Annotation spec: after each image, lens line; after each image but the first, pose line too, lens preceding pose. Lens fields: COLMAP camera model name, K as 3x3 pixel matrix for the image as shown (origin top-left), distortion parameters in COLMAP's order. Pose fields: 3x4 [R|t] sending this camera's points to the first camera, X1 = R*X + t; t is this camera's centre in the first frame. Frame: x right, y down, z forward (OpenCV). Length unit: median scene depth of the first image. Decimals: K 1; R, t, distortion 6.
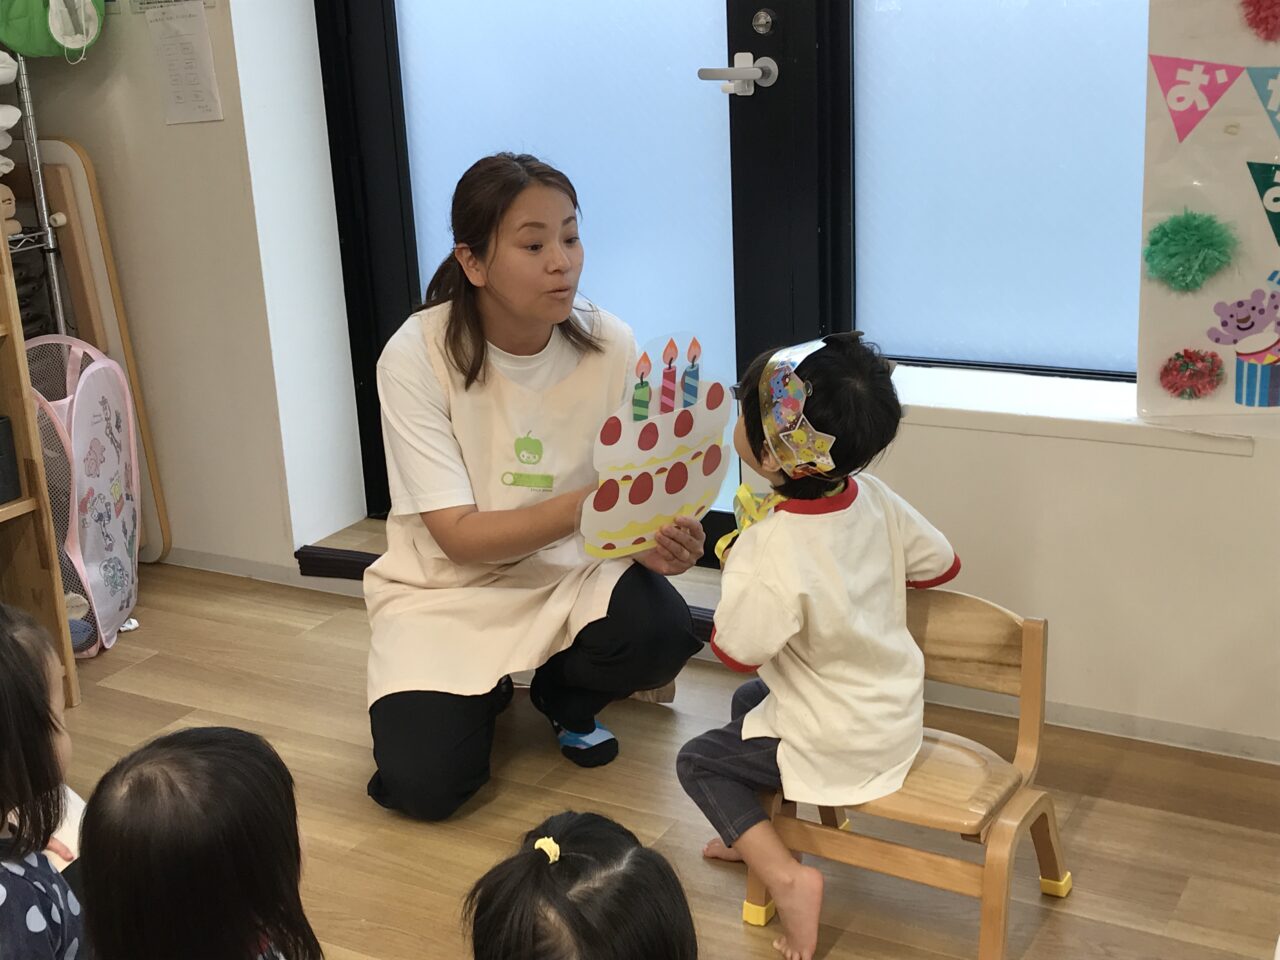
lens RADIAL K [[1683.4, 0, 583.6], [0, 1683.4, 471.3], [0, 0, 1]] dist [-0.019972, 0.000000]
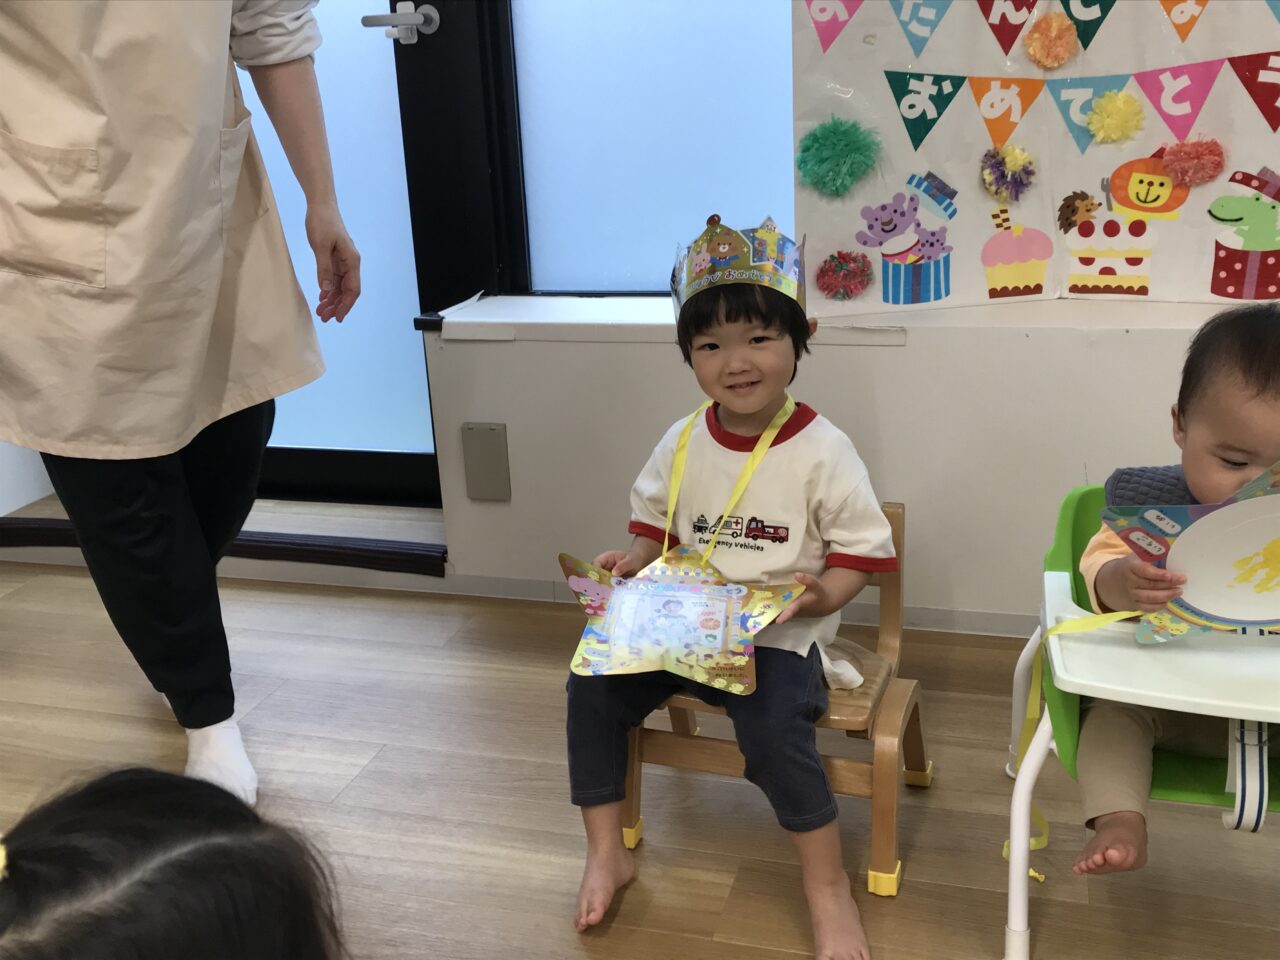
lens RADIAL K [[1290.6, 0, 640.2], [0, 1290.6, 480.2], [0, 0, 1]] dist [0.006263, 0.000000]
pose [[0.967245, -0.065567, 0.245229, 0.025432], [0.065118, 0.997828, 0.009946, 0.056802], [-0.245348, 0.006348, 0.969414, 0.237204]]
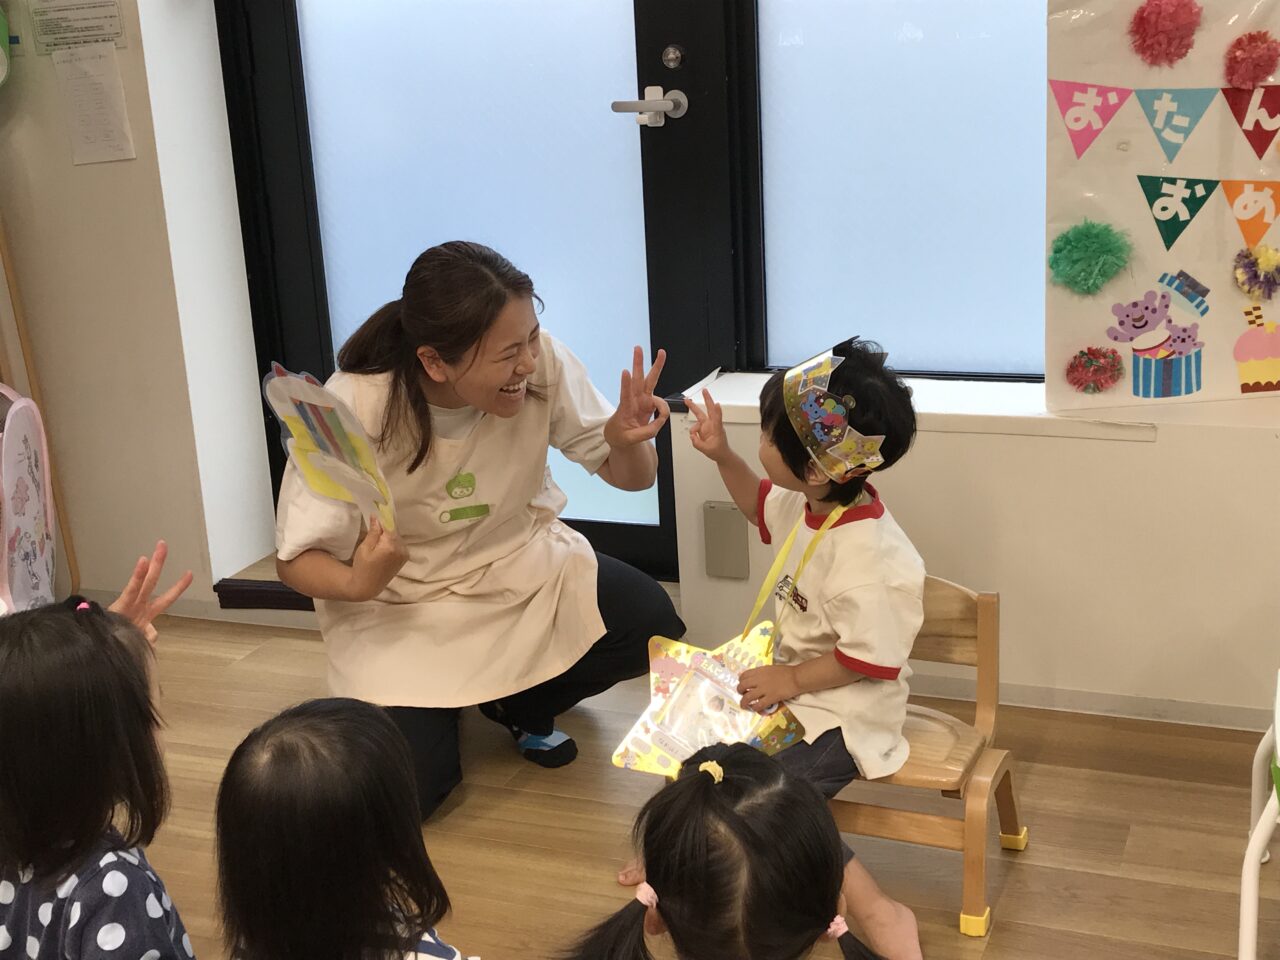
lens RADIAL K [[1683.4, 0, 589.9], [0, 1683.4, 475.4], [0, 0, 1]] dist [-0.019972, 0.000000]
pose [[0.991061, -0.037928, 0.127904, -0.107959], [0.041725, 0.998760, -0.027141, 0.027105], [-0.126716, 0.032235, 0.991415, -0.041818]]
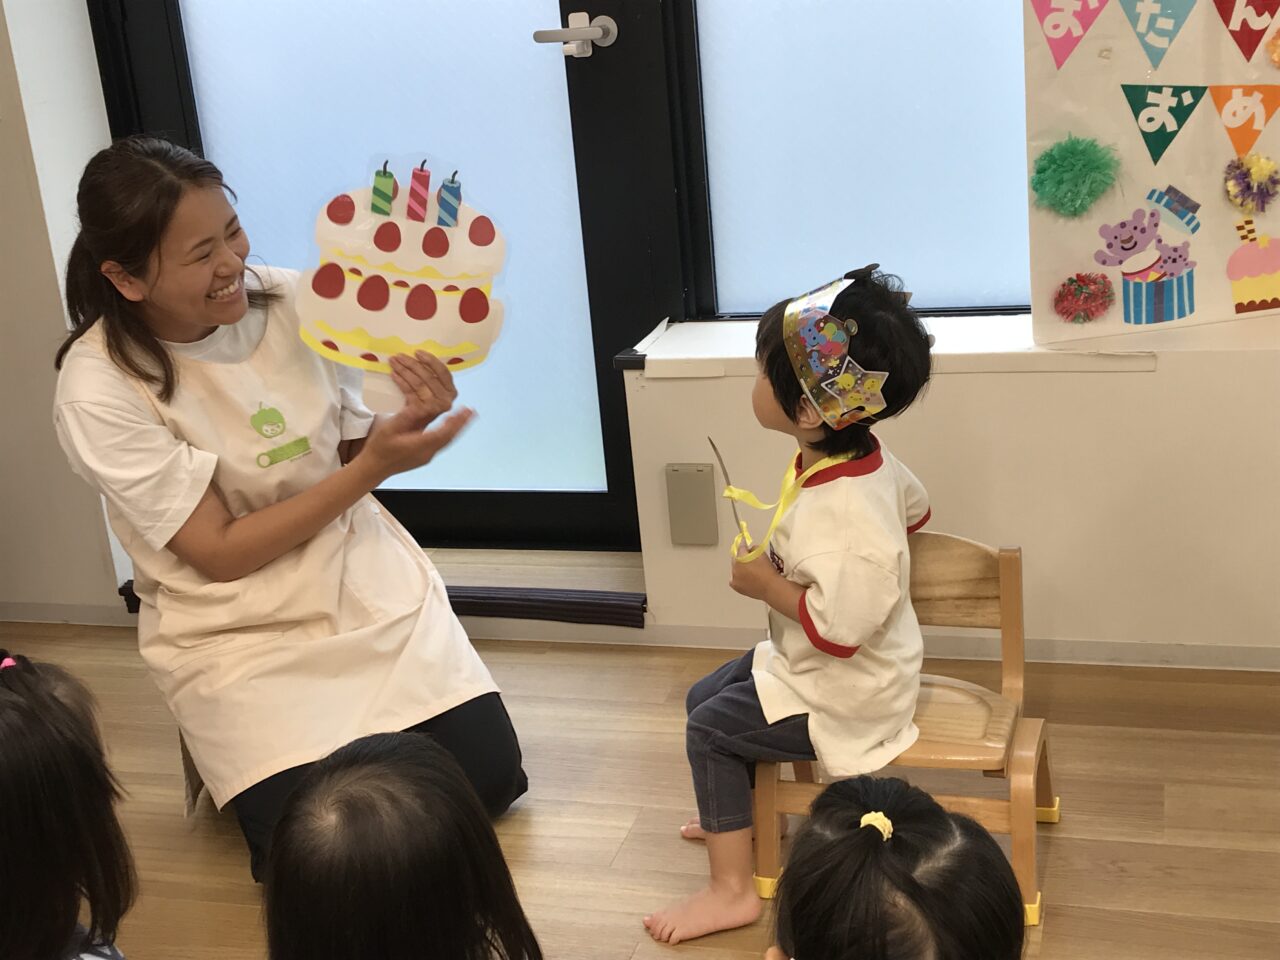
lens RADIAL K [[1683.4, 0, 601.6], [0, 1683.4, 480.4], [0, 0, 1]] dist [-0.019972, 0.000000]
pose [[0.971073, -0.107091, 0.213420, -0.153253], [0.106407, 0.994214, 0.014720, 0.006323], [-0.213761, 0.008415, 0.976850, 0.069669]]
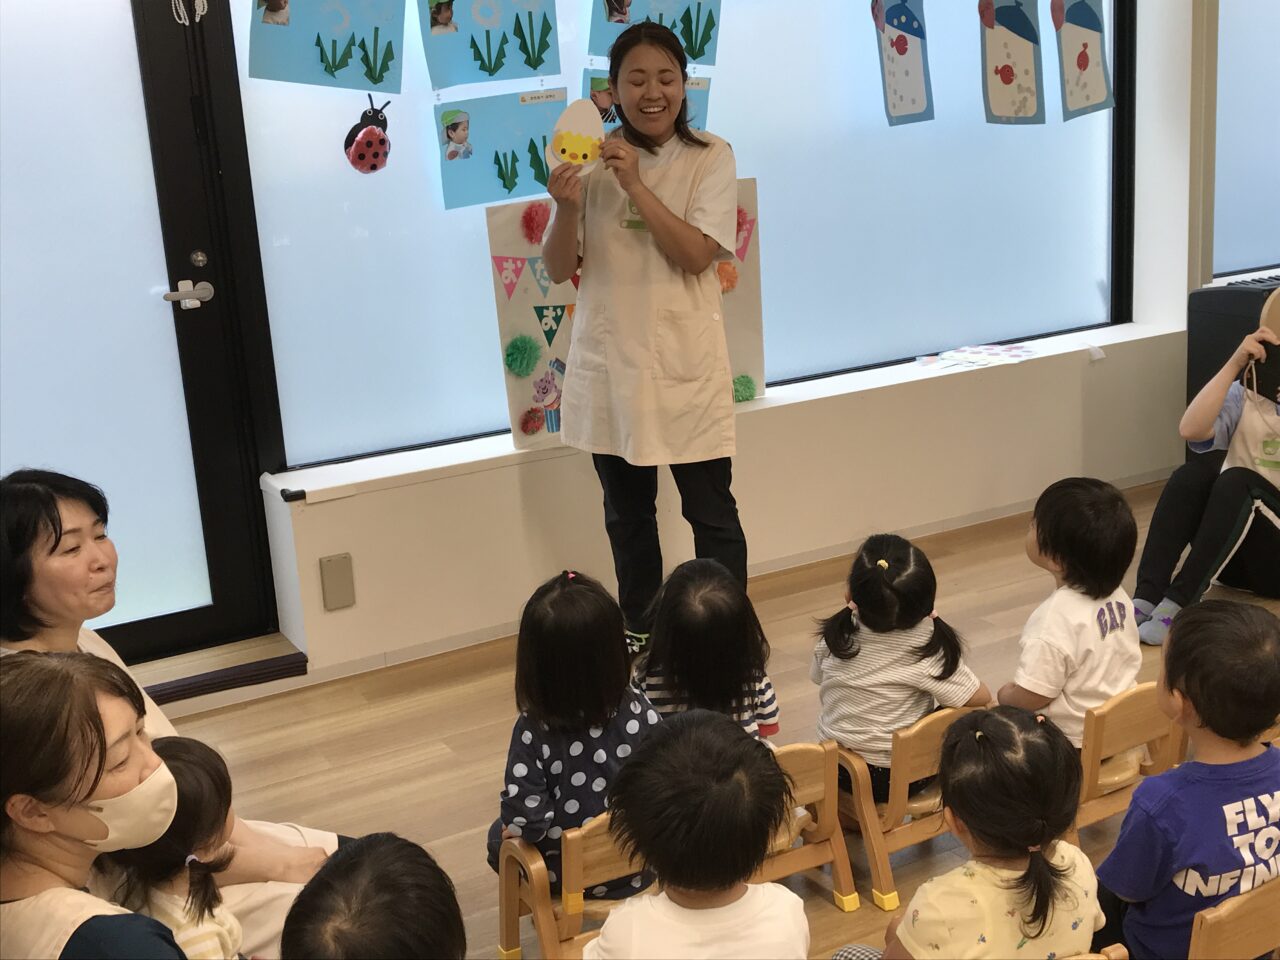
lens RADIAL K [[1601.4, 0, 637.9], [0, 1601.4, 476.7], [0, 0, 1]] dist [0.000050, 0.000000]
pose [[0.487350, -0.179728, 0.854510, -1.126606], [0.286622, 0.957295, 0.037878, -0.032771], [-0.824826, 0.226462, 0.518052, -0.002484]]
